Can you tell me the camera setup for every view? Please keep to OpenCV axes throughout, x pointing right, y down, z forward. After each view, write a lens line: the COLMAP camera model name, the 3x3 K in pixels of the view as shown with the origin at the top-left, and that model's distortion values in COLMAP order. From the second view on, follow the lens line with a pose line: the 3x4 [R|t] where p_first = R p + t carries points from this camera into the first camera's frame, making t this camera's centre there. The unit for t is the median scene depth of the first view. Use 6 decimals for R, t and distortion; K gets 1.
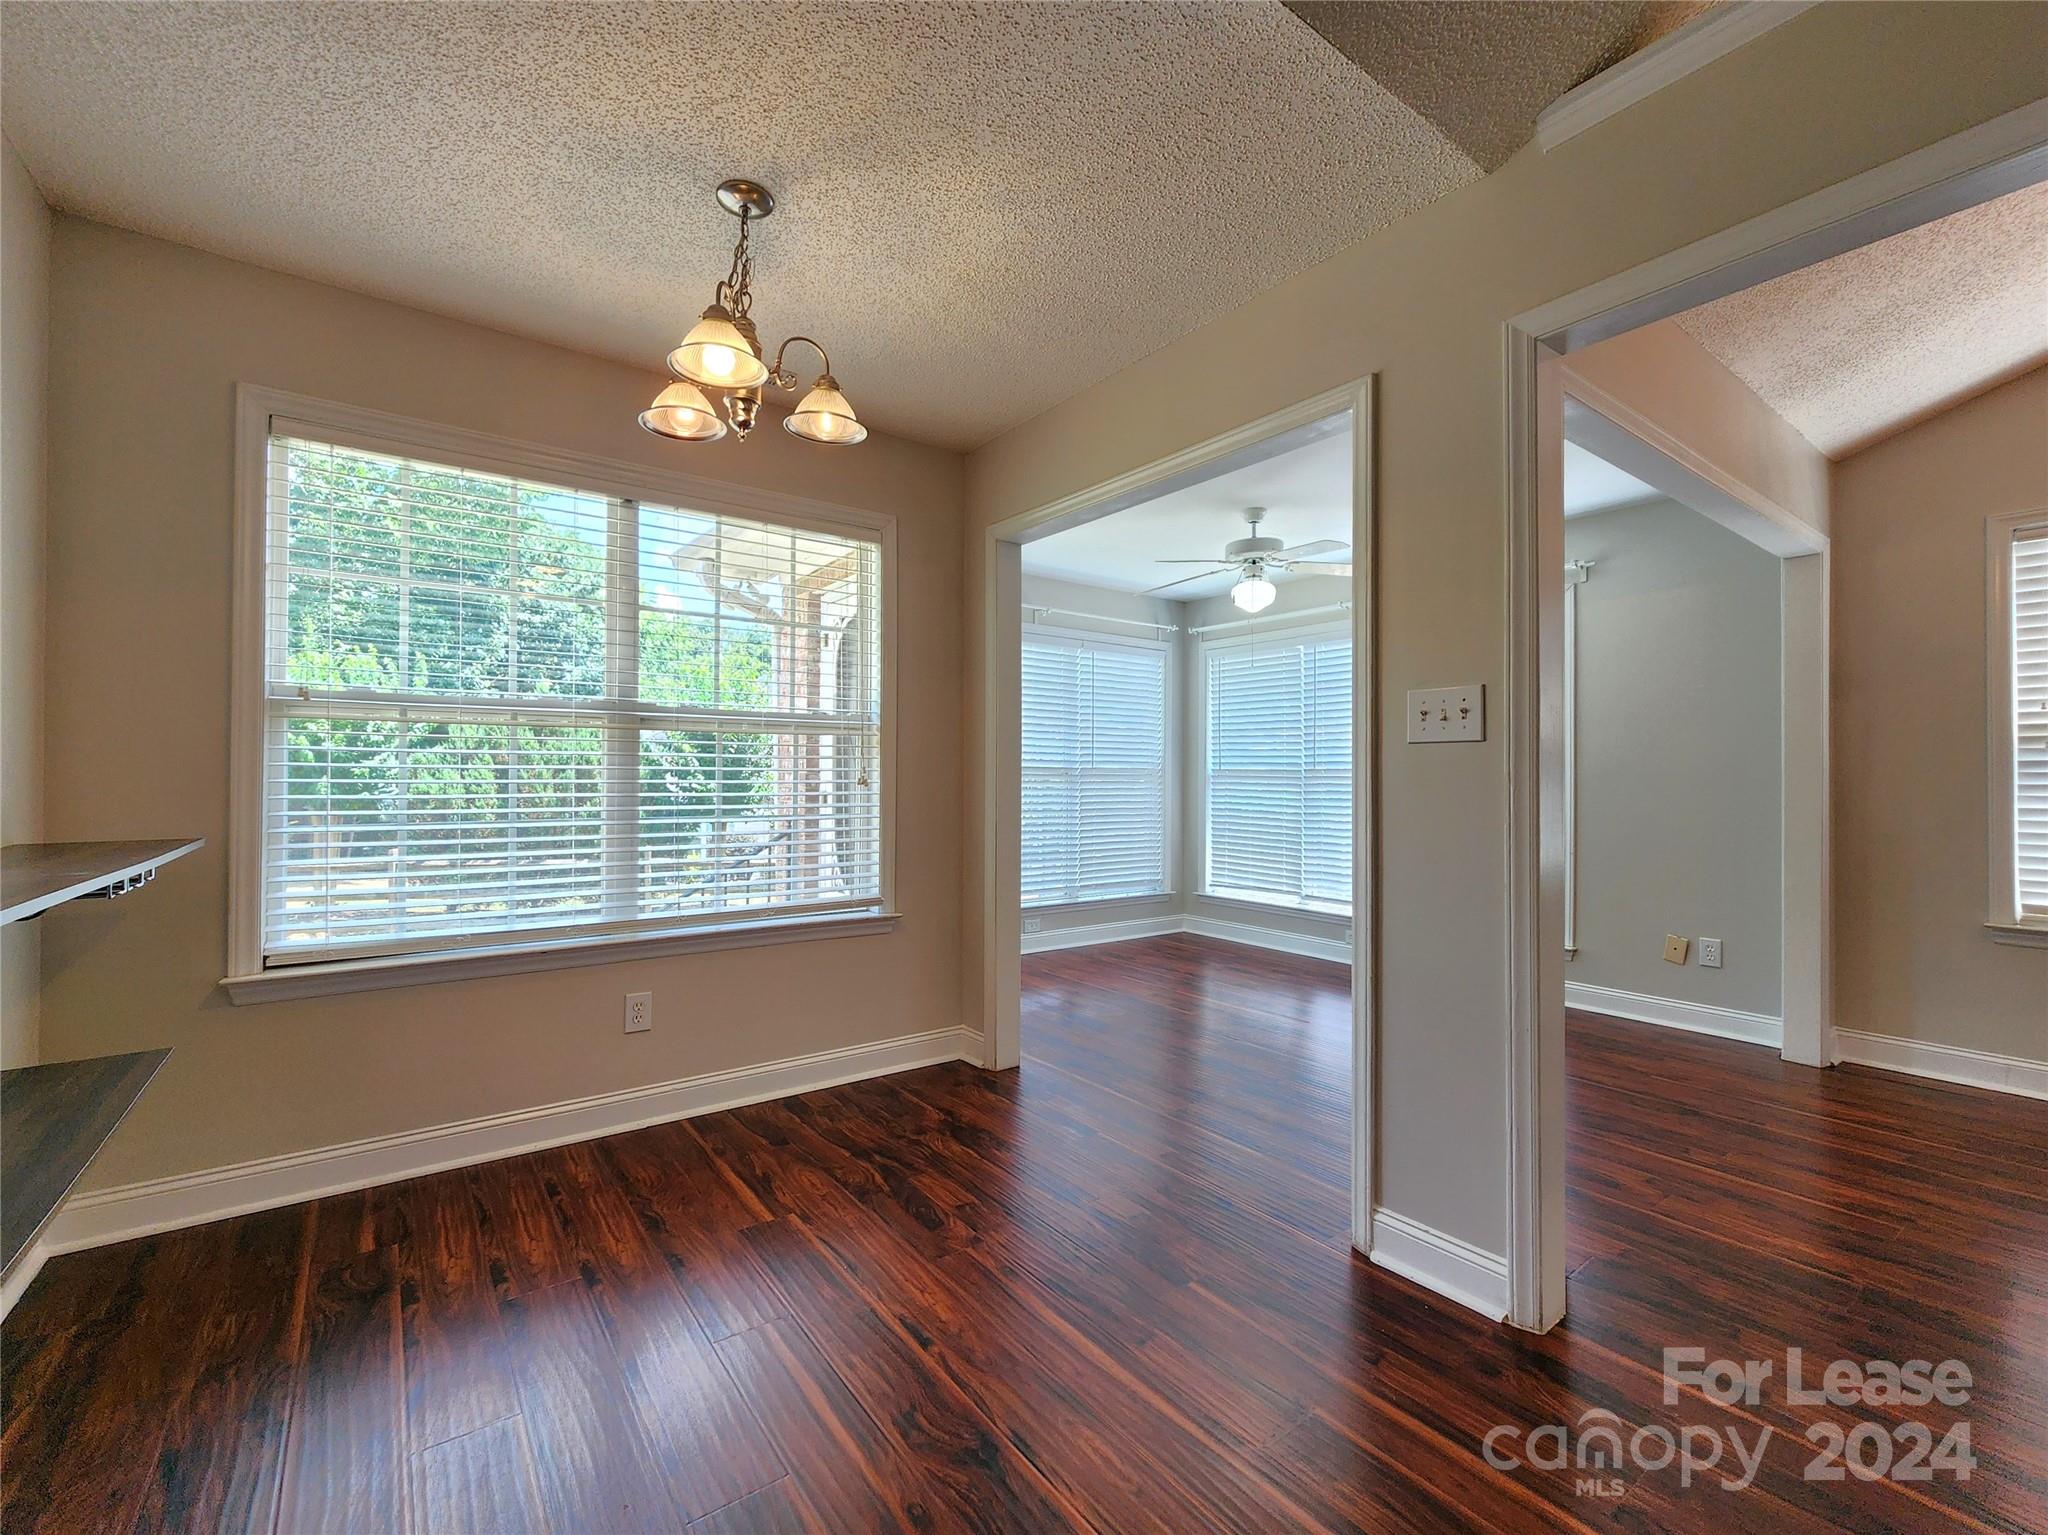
lens RADIAL K [[852.2, 0, 1003.4], [0, 852.2, 773.0], [0, 0, 1]] dist [-0.000483, 0.000233]
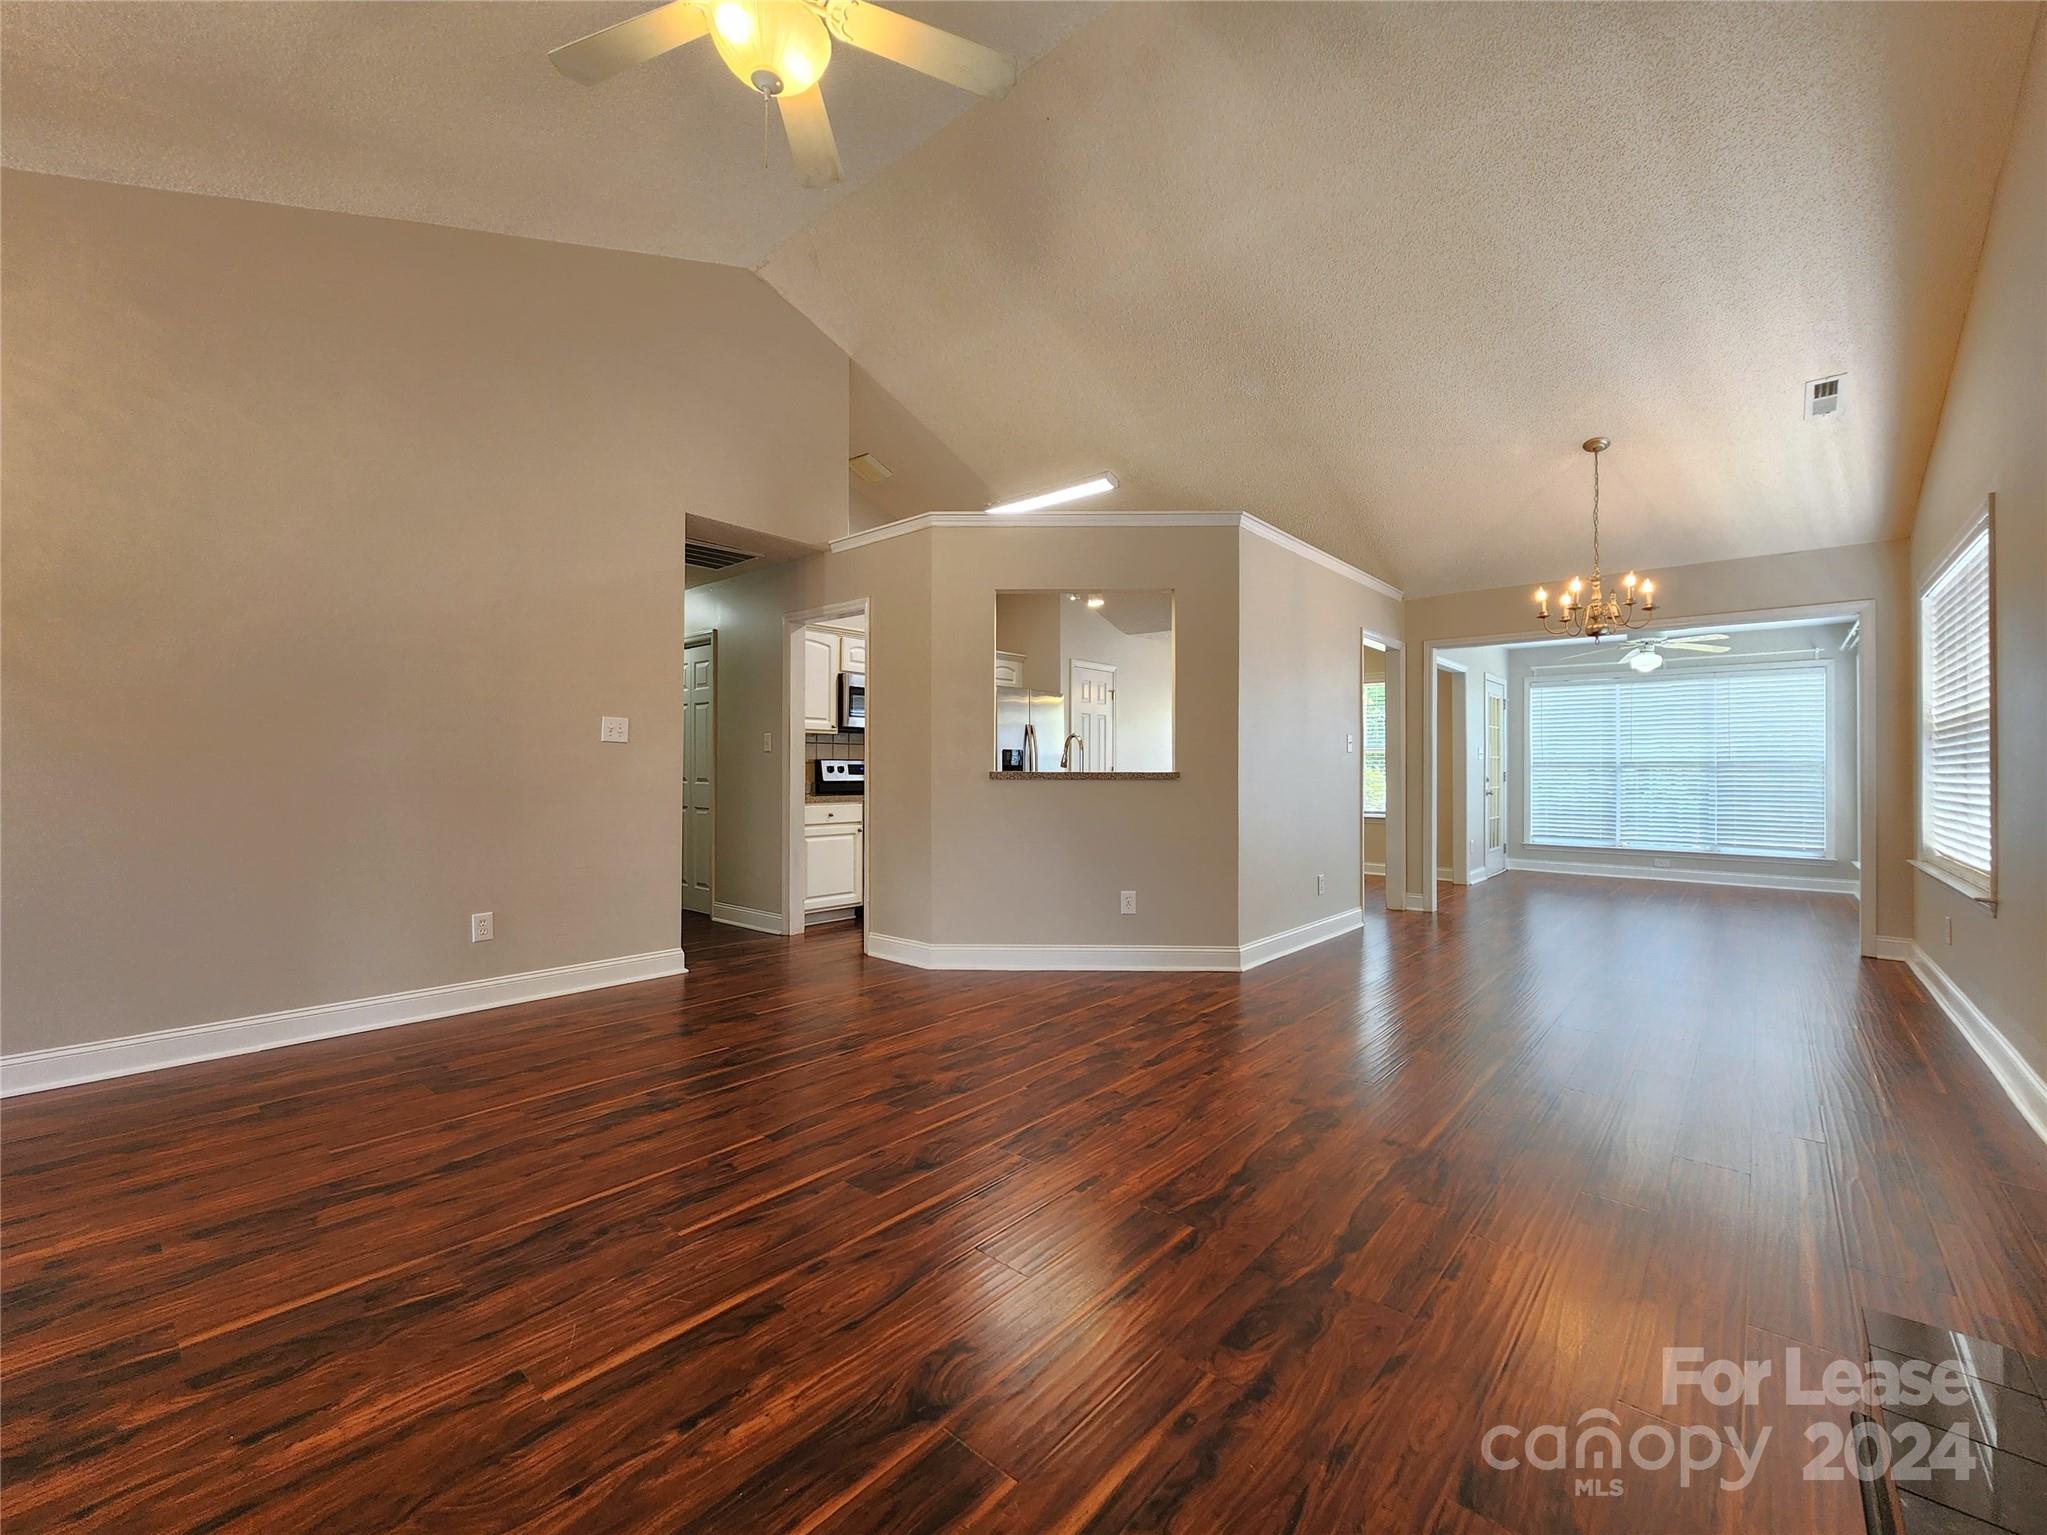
lens RADIAL K [[851.8, 0, 1007.7], [0, 851.8, 762.3], [0, 0, 1]] dist [-0.000483, 0.000233]
pose [[0.212323, -0.015473, -0.977077, 1.172039], [0.002160, 0.999880, -0.015365, 0.015431], [0.977197, 0.001152, 0.212331, -0.424202]]
